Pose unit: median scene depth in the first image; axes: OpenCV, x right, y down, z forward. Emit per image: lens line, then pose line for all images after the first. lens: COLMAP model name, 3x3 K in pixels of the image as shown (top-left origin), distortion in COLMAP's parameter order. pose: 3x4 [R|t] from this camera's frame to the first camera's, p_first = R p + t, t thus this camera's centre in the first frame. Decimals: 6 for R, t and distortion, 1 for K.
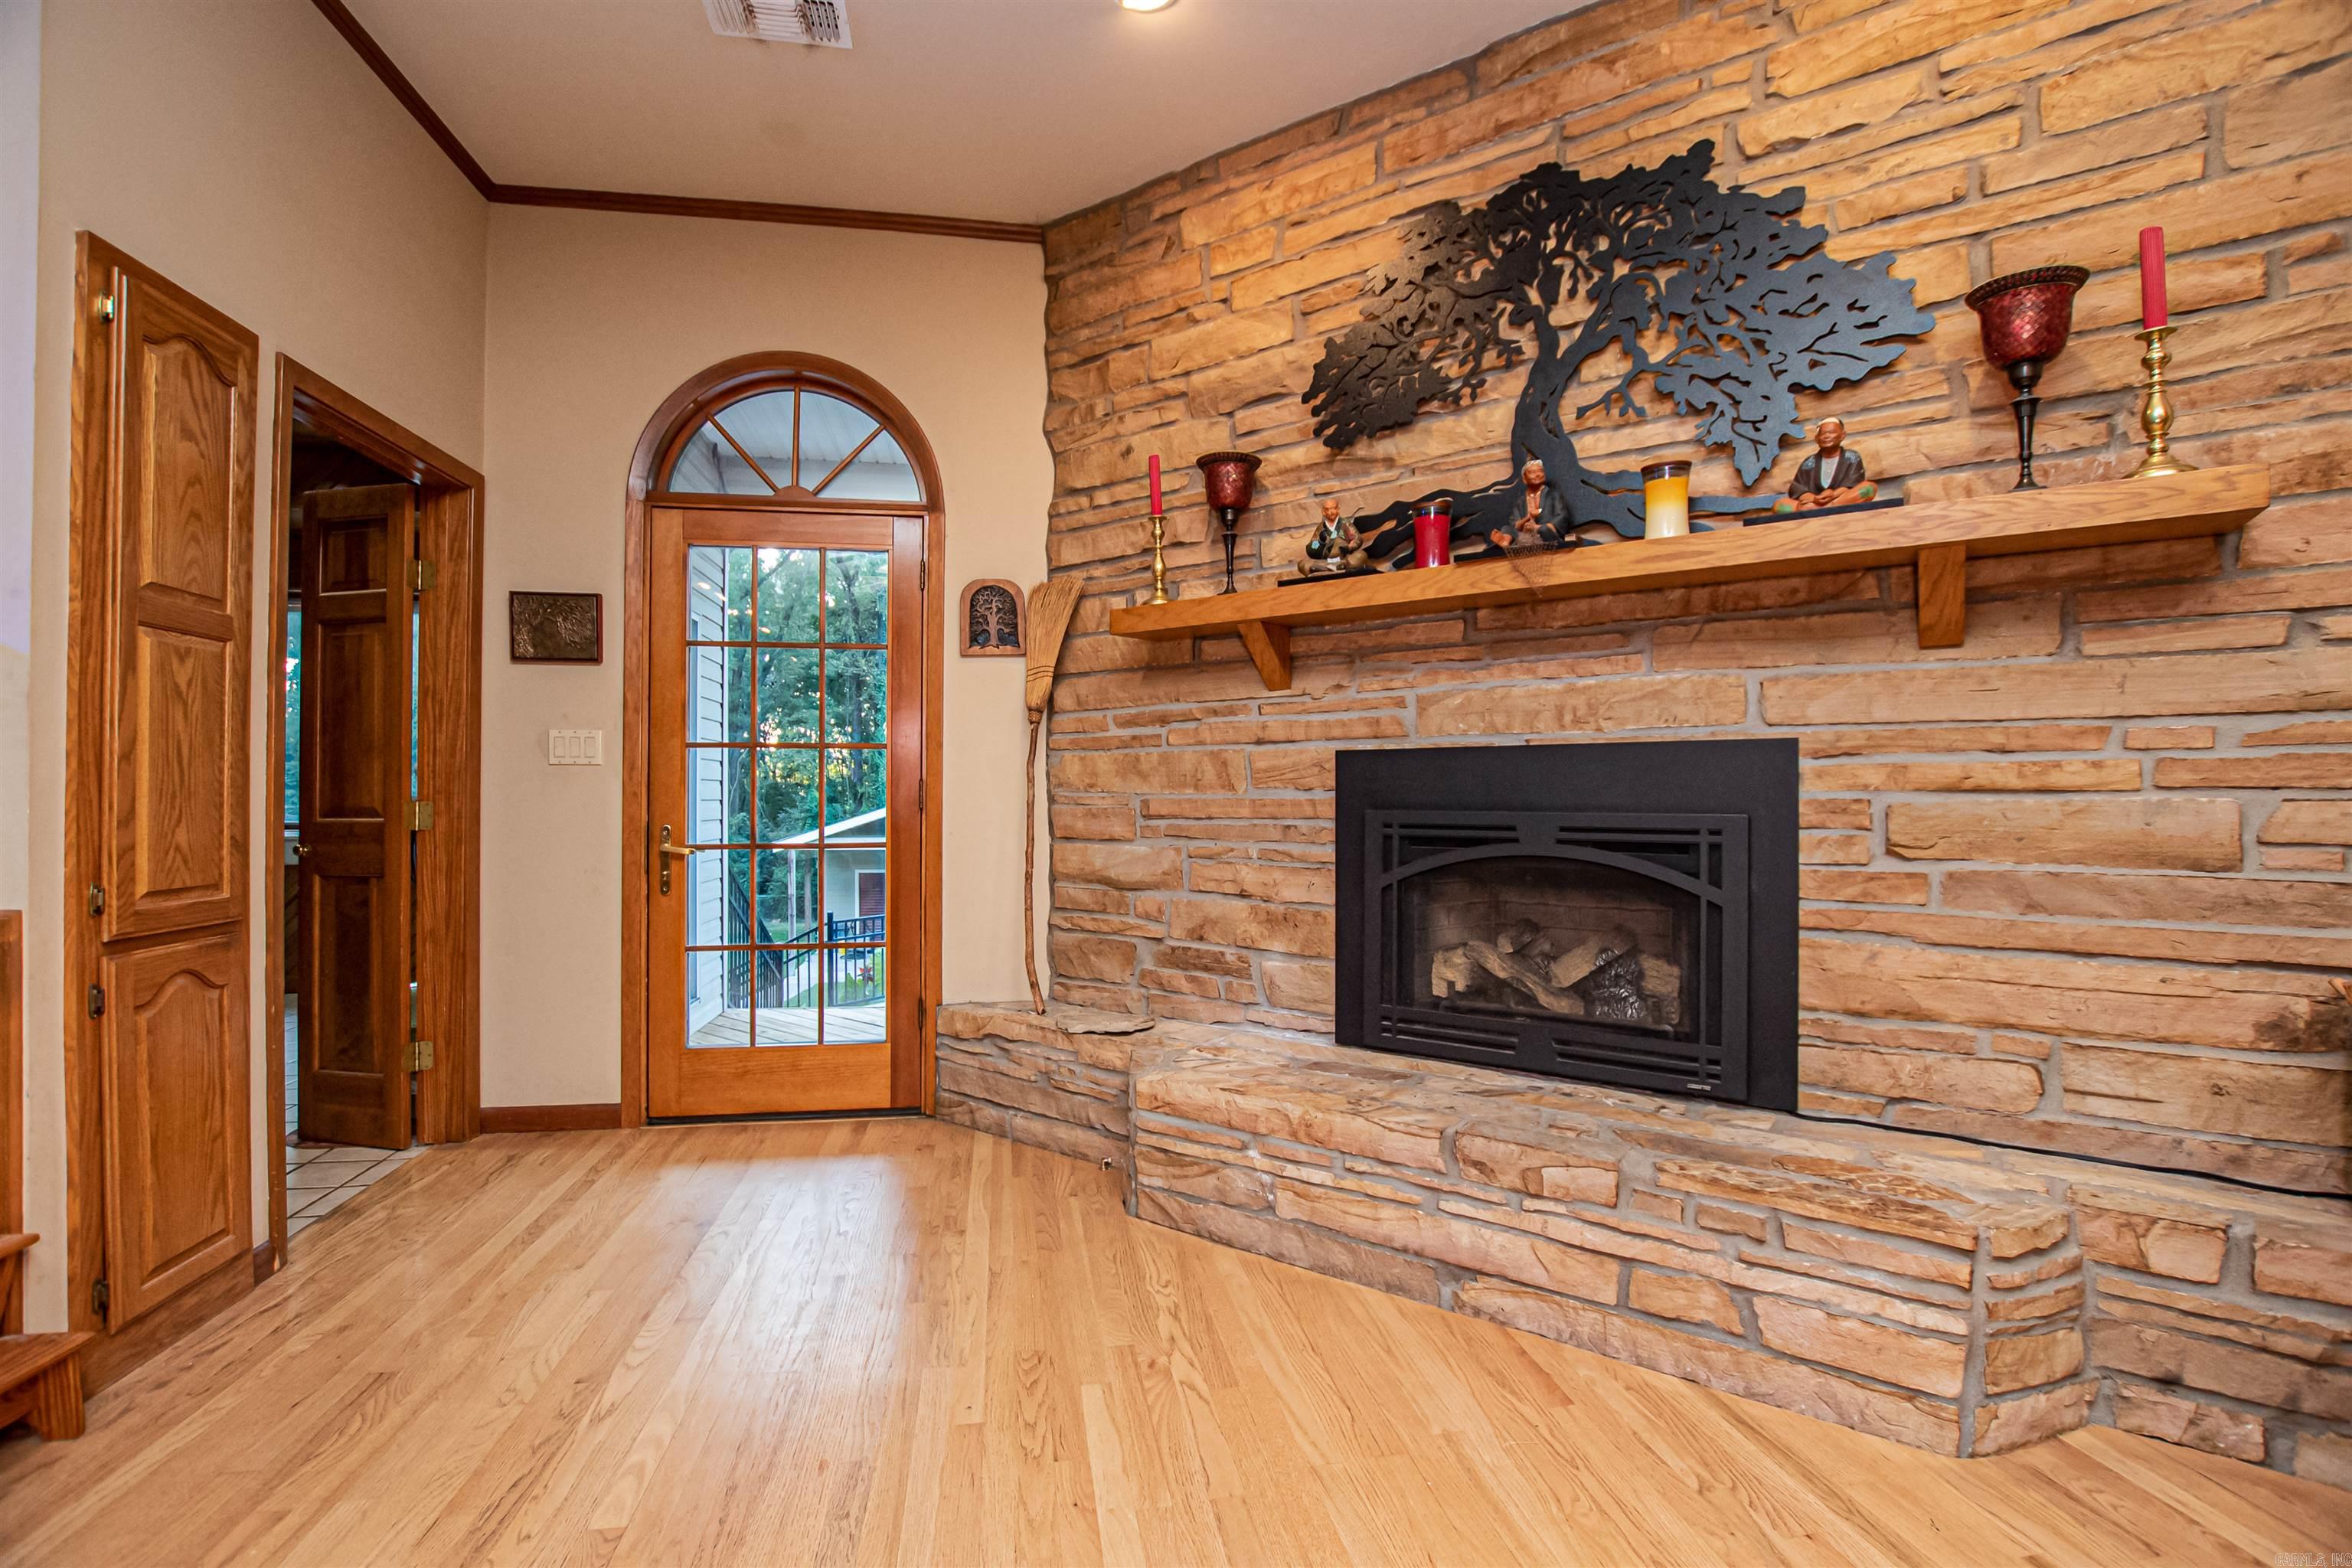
lens RADIAL K [[1034.2, 0, 1172.2], [0, 1034.2, 799.6], [0, 0, 1]] dist [-0.032511, 0.005069]
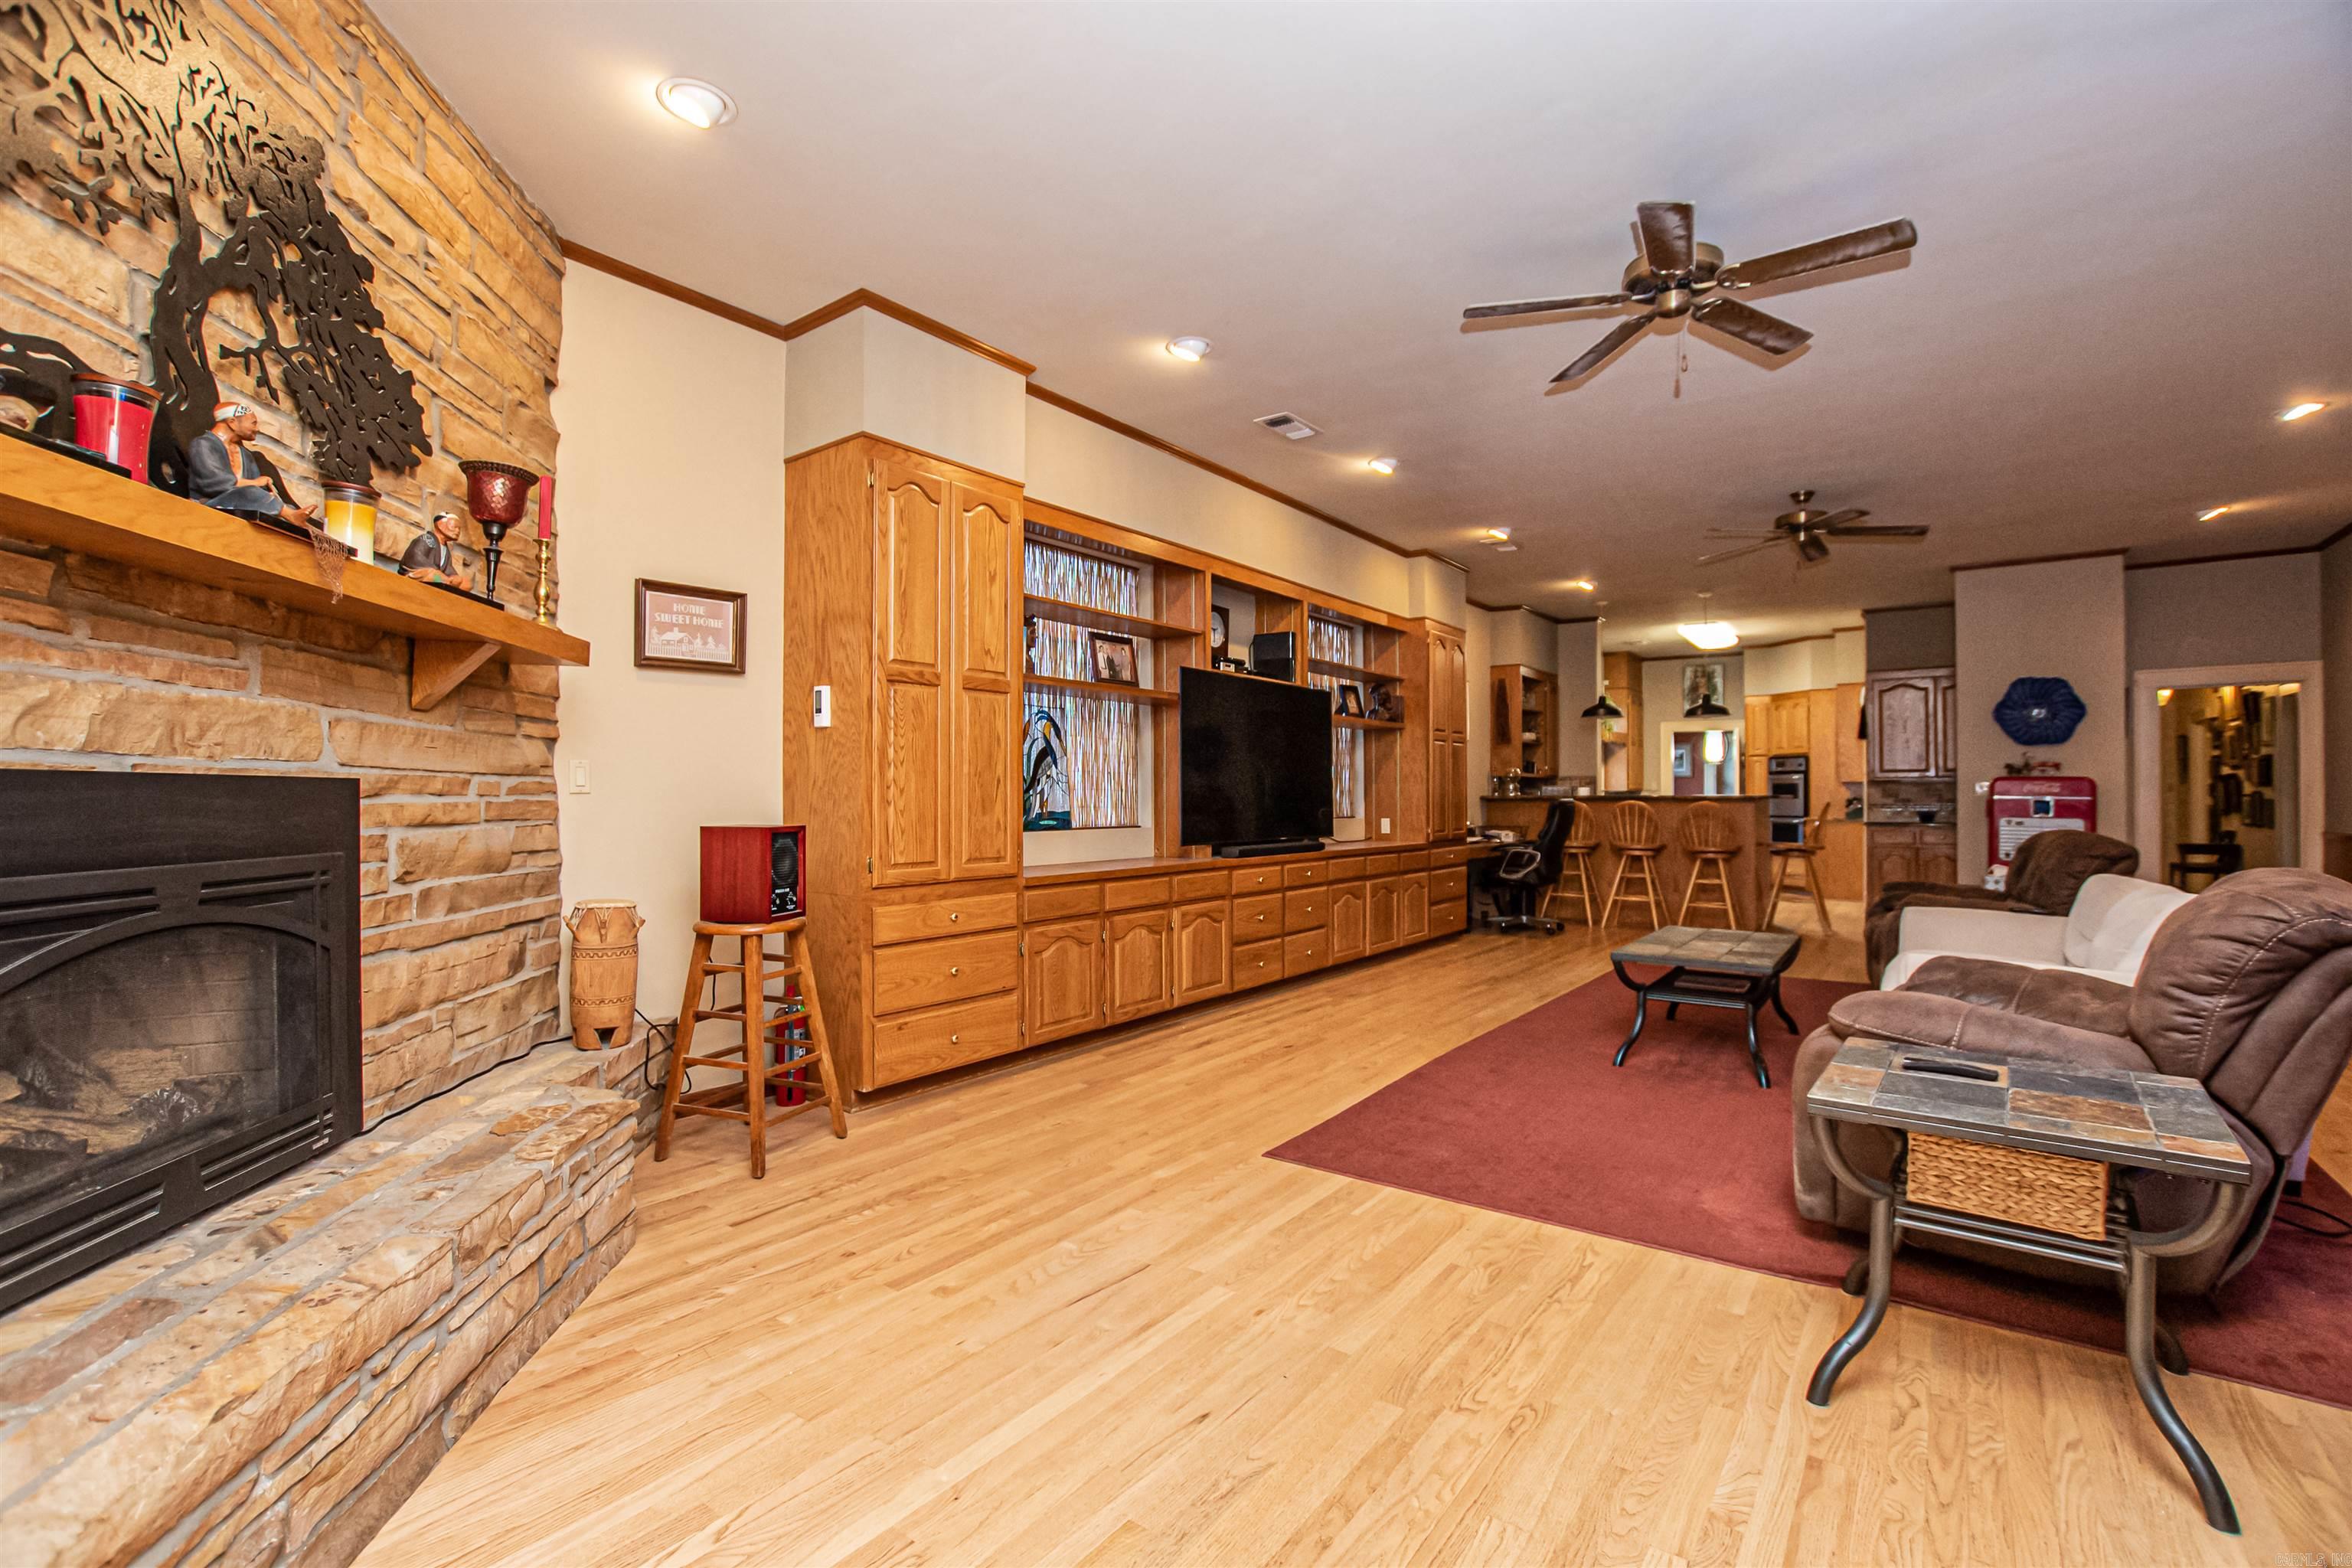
lens RADIAL K [[1034.2, 0, 1169.5], [0, 1034.2, 781.1], [0, 0, 1]] dist [-0.032511, 0.005069]
pose [[-0.686435, 0.005885, 0.727167, -0.623195], [-0.004690, 0.999911, -0.012519, -0.040739], [-0.727176, -0.012003, -0.686346, 0.942978]]
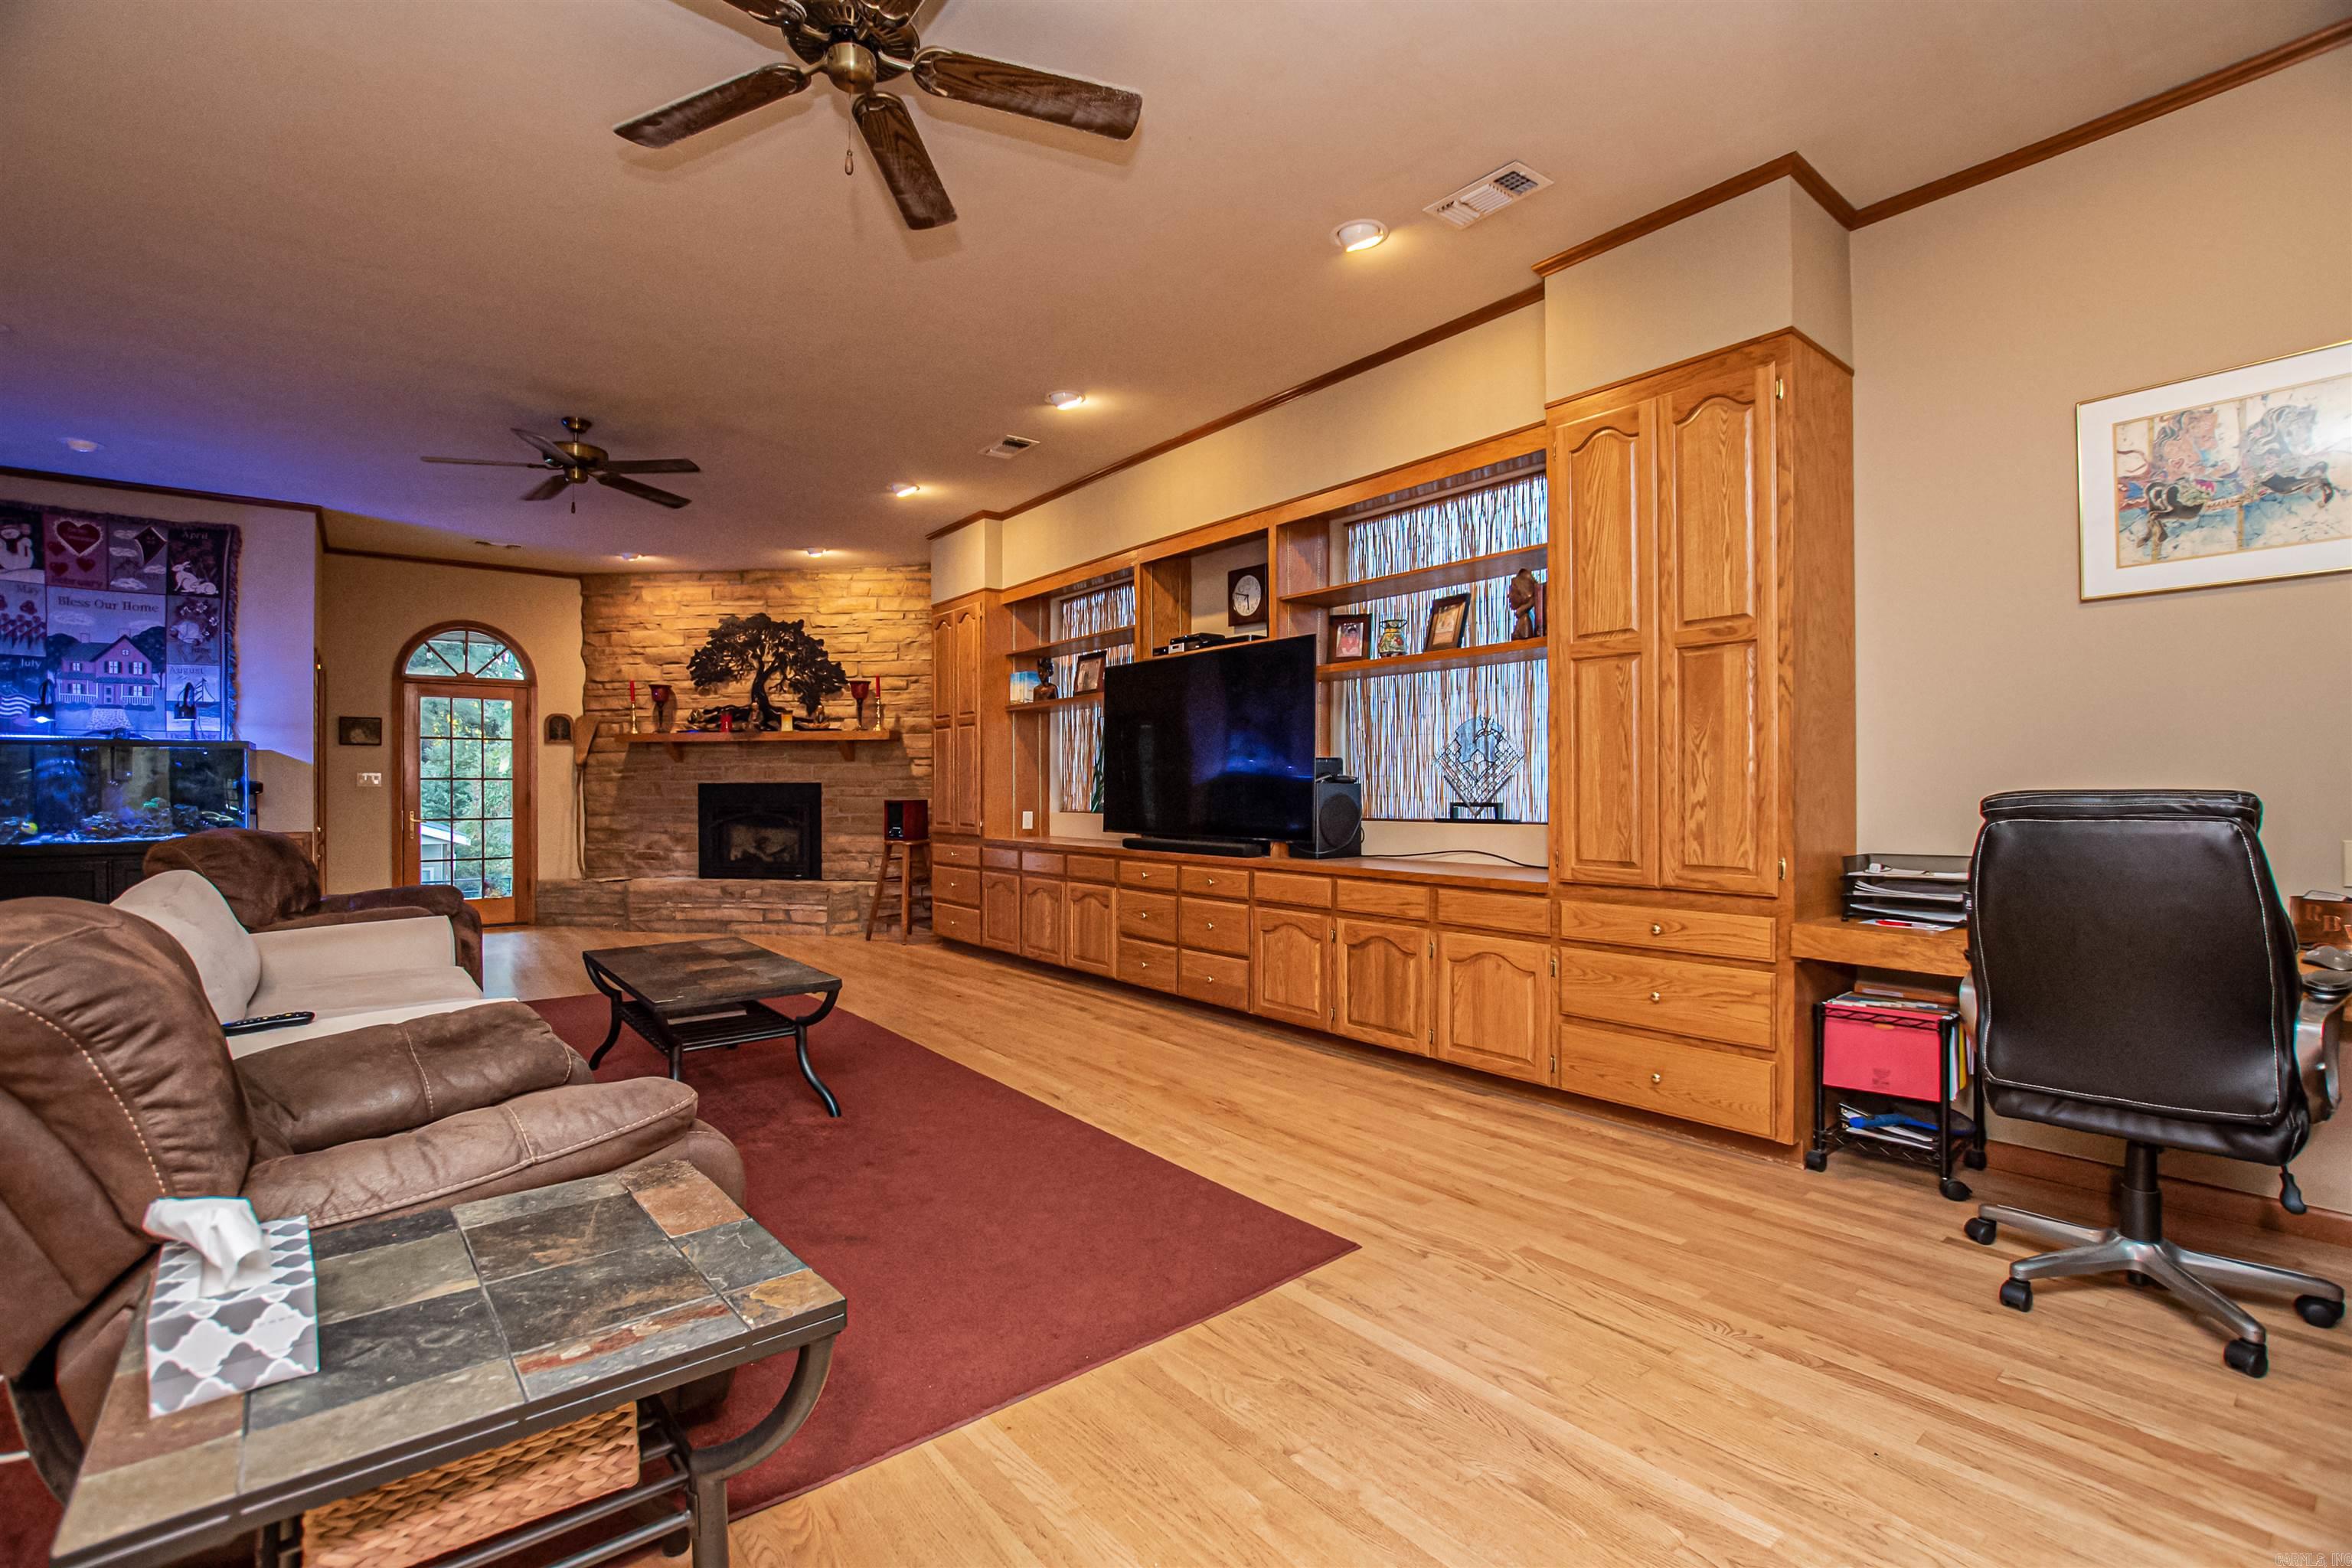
lens RADIAL K [[1034.2, 0, 1163.7], [0, 1034.2, 775.1], [0, 0, 1]] dist [-0.032511, 0.005069]
pose [[0.876495, -0.003722, 0.481397, -0.110406], [0.008033, 0.999944, -0.006893, -0.043480], [-0.481344, 0.009908, 0.876476, -2.585590]]
